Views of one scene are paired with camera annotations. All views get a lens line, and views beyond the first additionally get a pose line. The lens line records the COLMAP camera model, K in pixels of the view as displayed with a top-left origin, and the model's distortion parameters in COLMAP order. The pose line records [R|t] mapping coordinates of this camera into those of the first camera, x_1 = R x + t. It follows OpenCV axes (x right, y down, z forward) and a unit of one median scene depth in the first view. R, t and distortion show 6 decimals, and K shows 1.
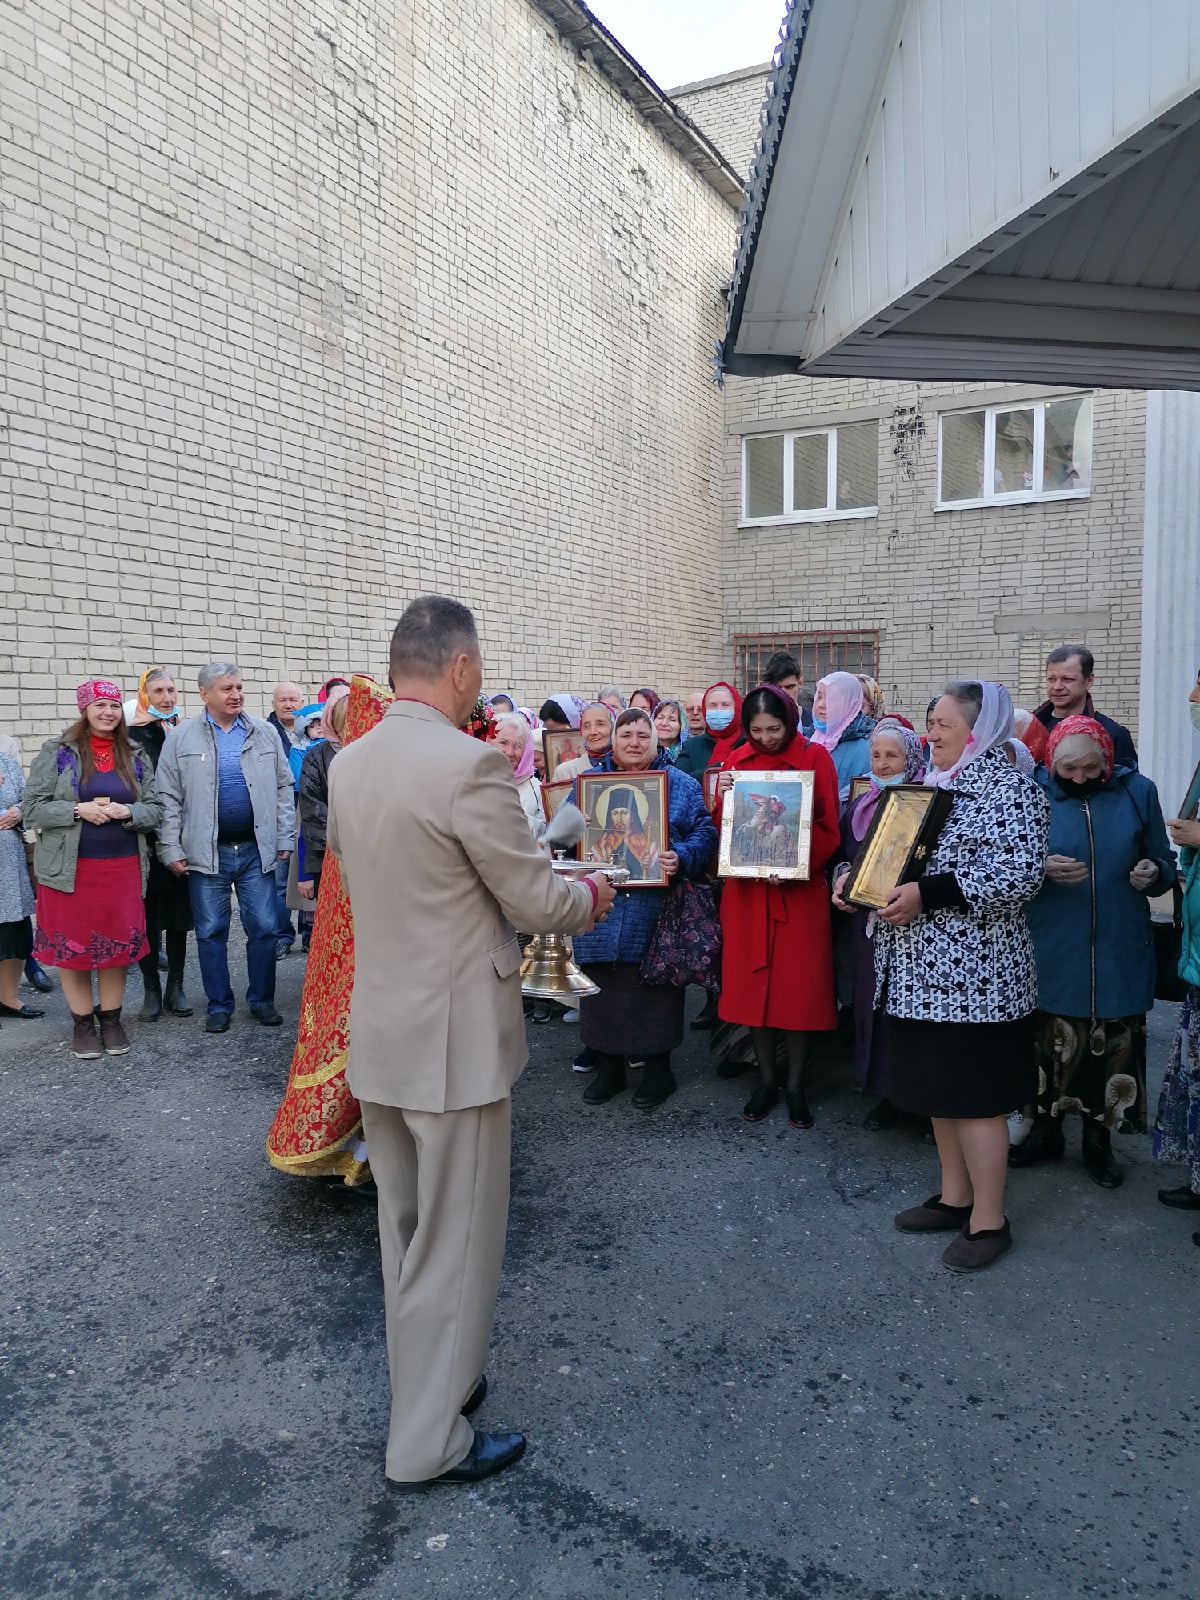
lens RADIAL K [[1170.2, 0, 581.9], [0, 1170.2, 802.1], [0, 0, 1]] dist [0.057754, -0.090091]
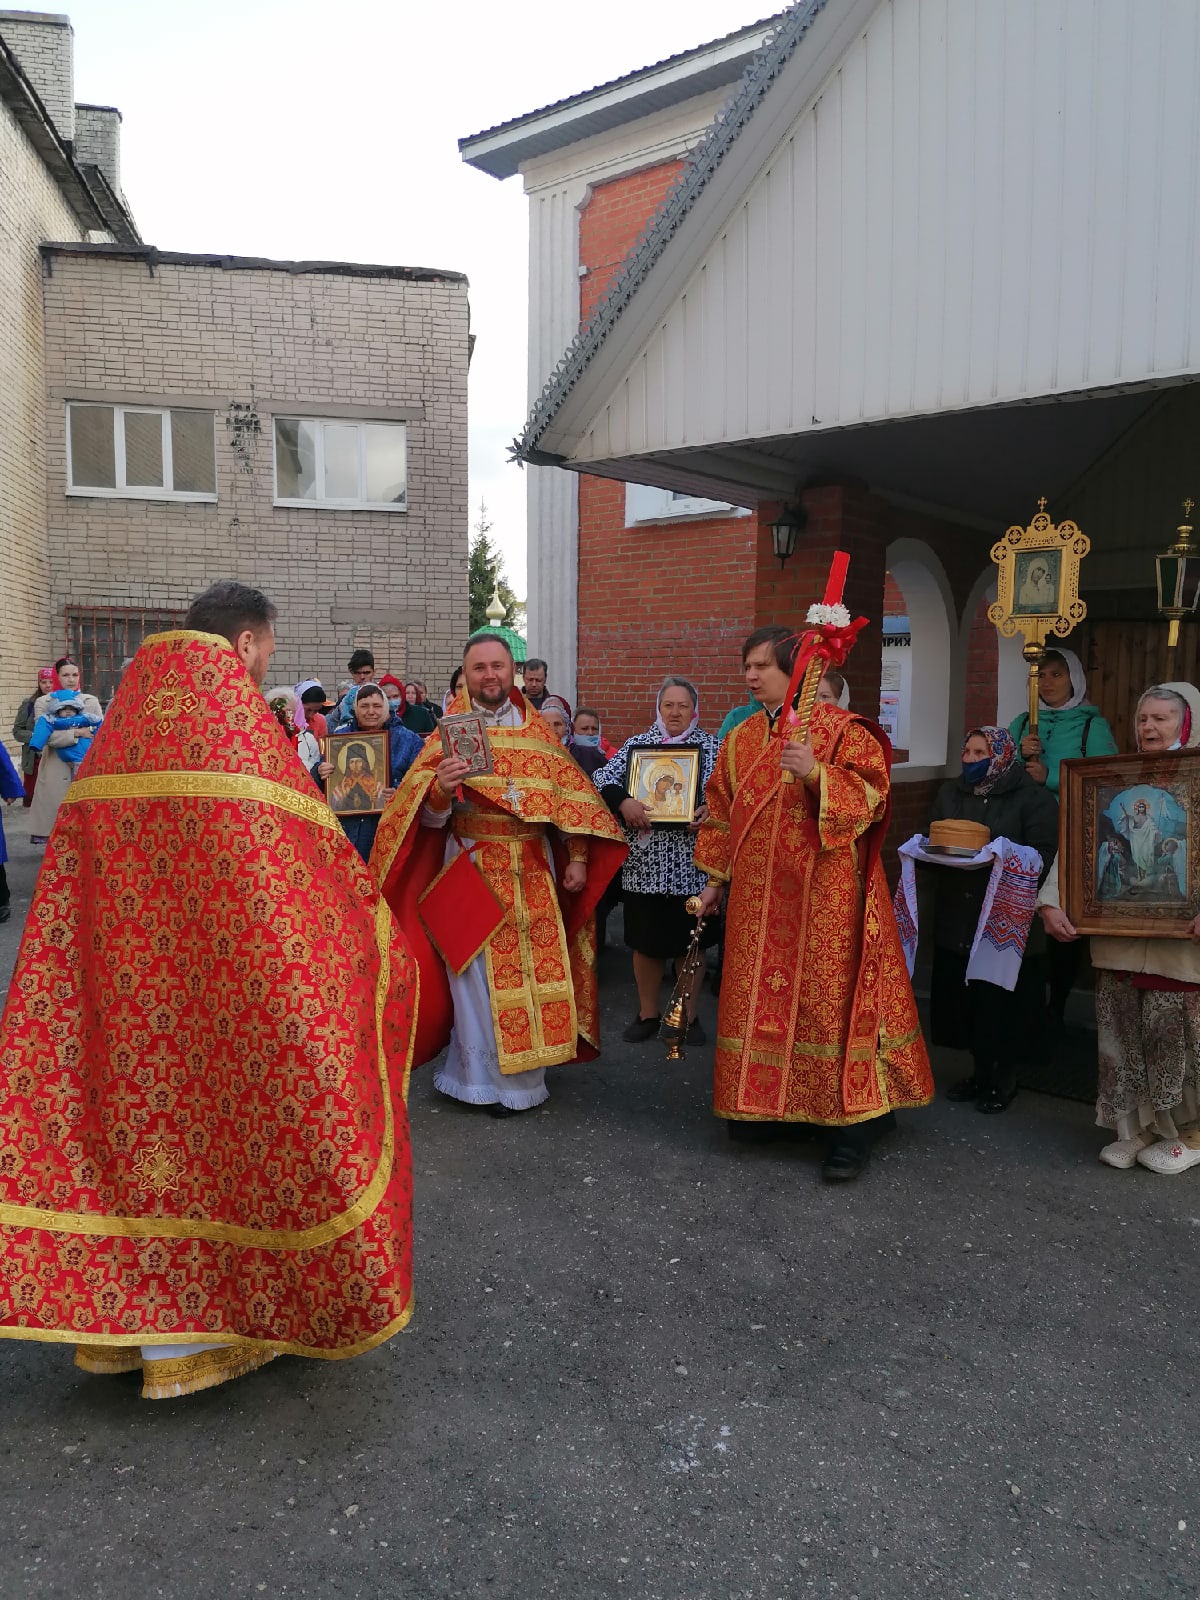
lens RADIAL K [[1166.8, 0, 592.3], [0, 1166.8, 837.8], [0, 0, 1]] dist [0.031300, -0.083533]
pose [[0.794861, -0.049622, 0.604759, -0.154442], [0.020713, 0.998289, 0.054688, 0.006946], [-0.606438, -0.030943, 0.794529, -0.053385]]
